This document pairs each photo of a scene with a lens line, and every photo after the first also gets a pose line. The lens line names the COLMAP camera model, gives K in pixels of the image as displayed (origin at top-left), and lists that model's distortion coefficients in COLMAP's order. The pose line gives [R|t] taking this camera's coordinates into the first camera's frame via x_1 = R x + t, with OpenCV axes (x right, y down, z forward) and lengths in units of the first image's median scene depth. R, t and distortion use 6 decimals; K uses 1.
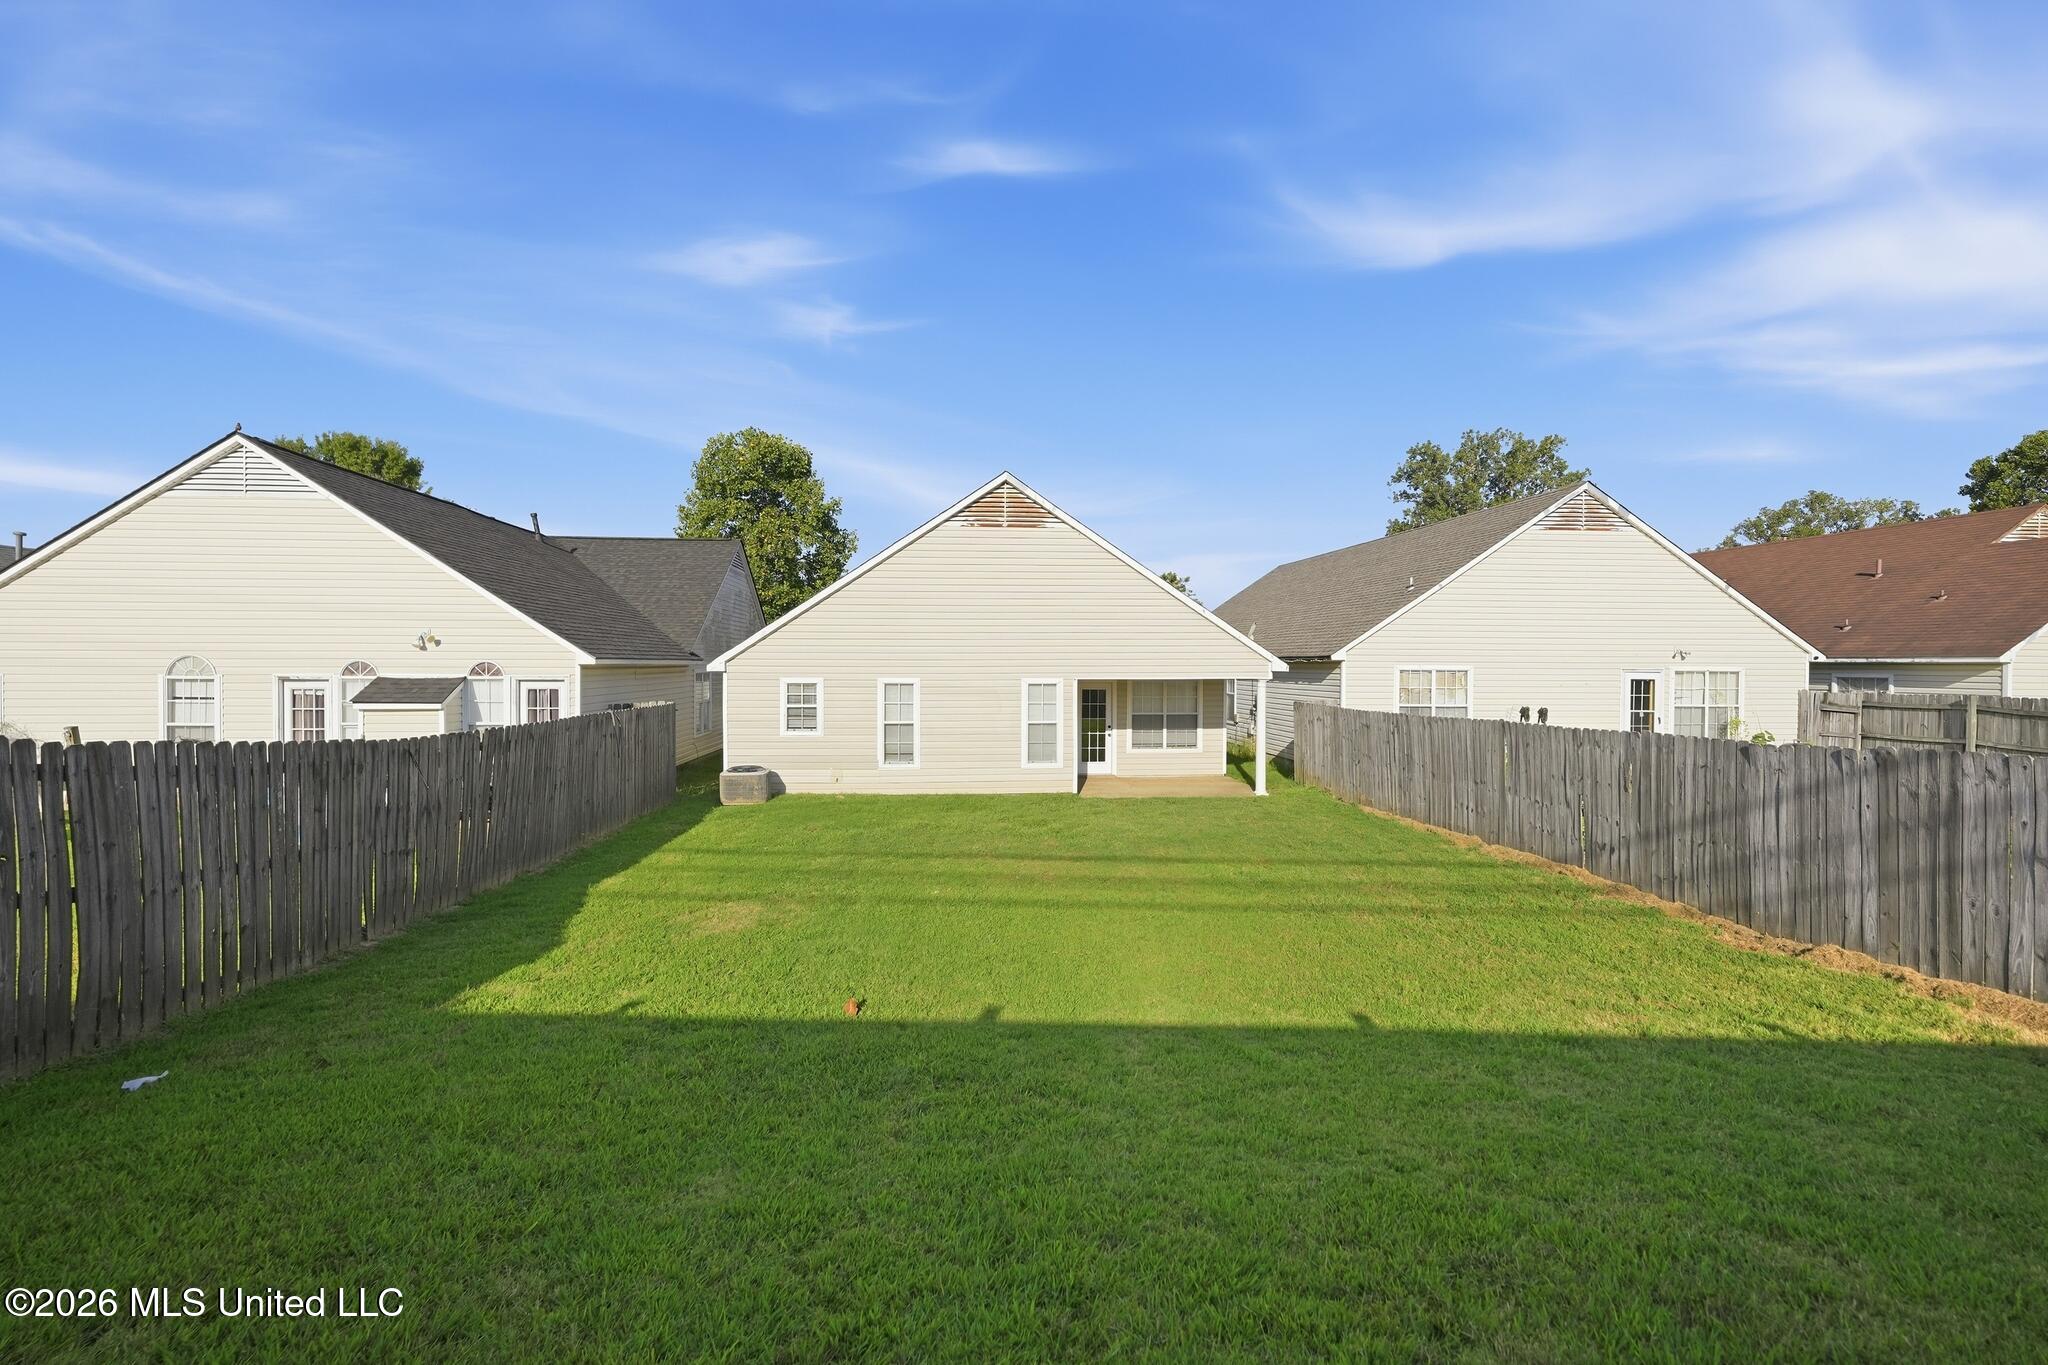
lens RADIAL K [[948.6, 0, 1009.3], [0, 948.6, 654.7], [0, 0, 1]] dist [0.001877, -0.000241]
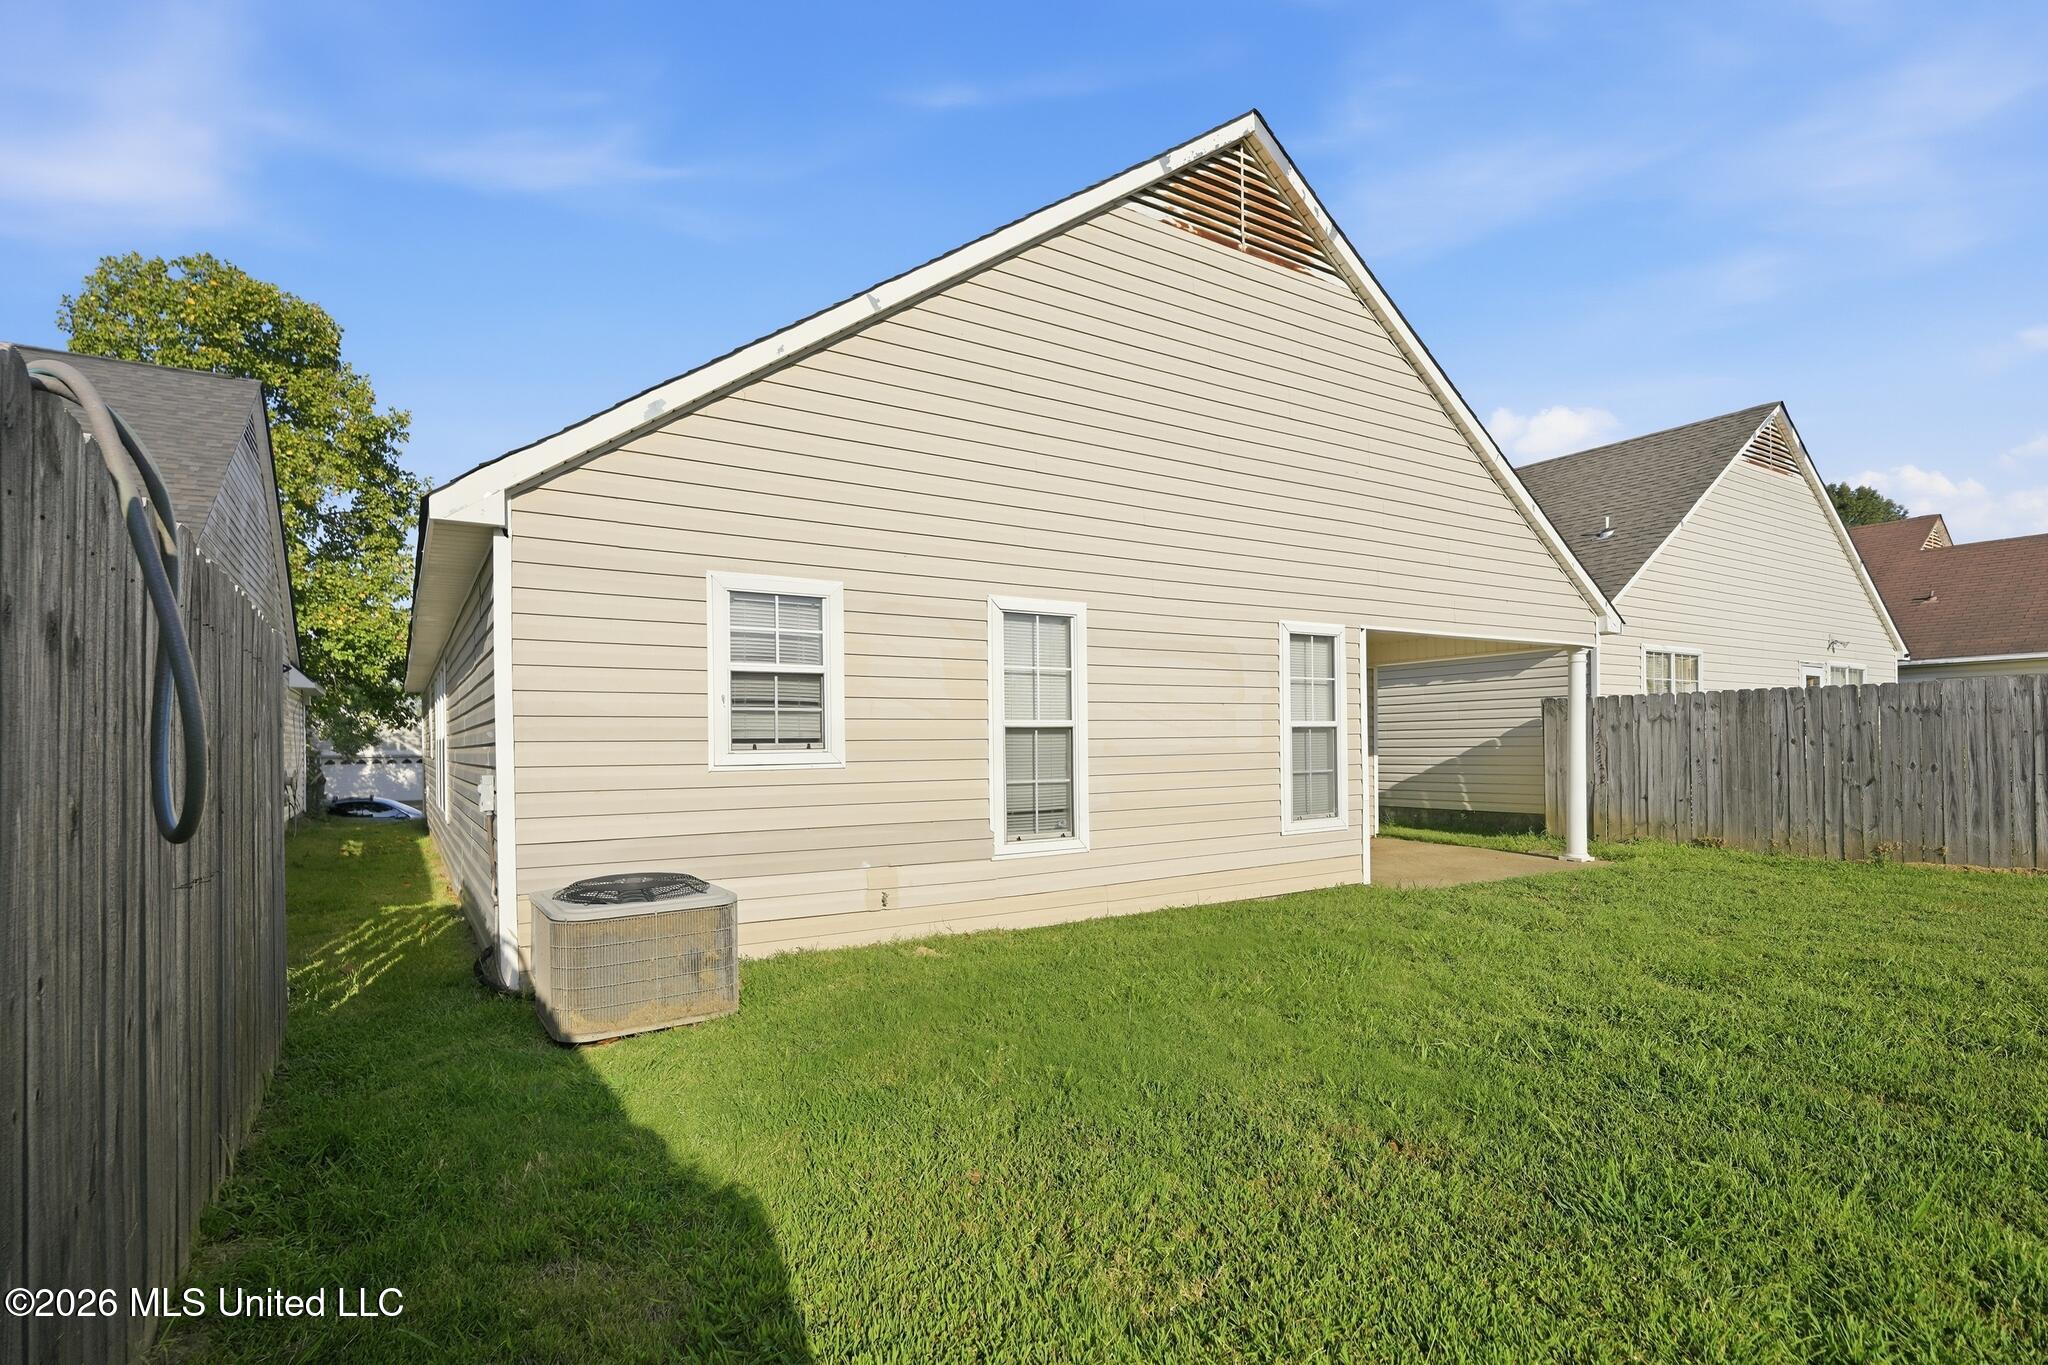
lens RADIAL K [[1000.2, 0, 1018.3], [0, 1000.2, 731.4], [0, 0, 1]] dist [0.001459, 0.000346]
pose [[0.884515, -0.007614, 0.466449, -0.292070], [0.013489, 0.999866, -0.009258, 0.075830], [-0.466316, 0.014481, 0.884500, 0.657454]]
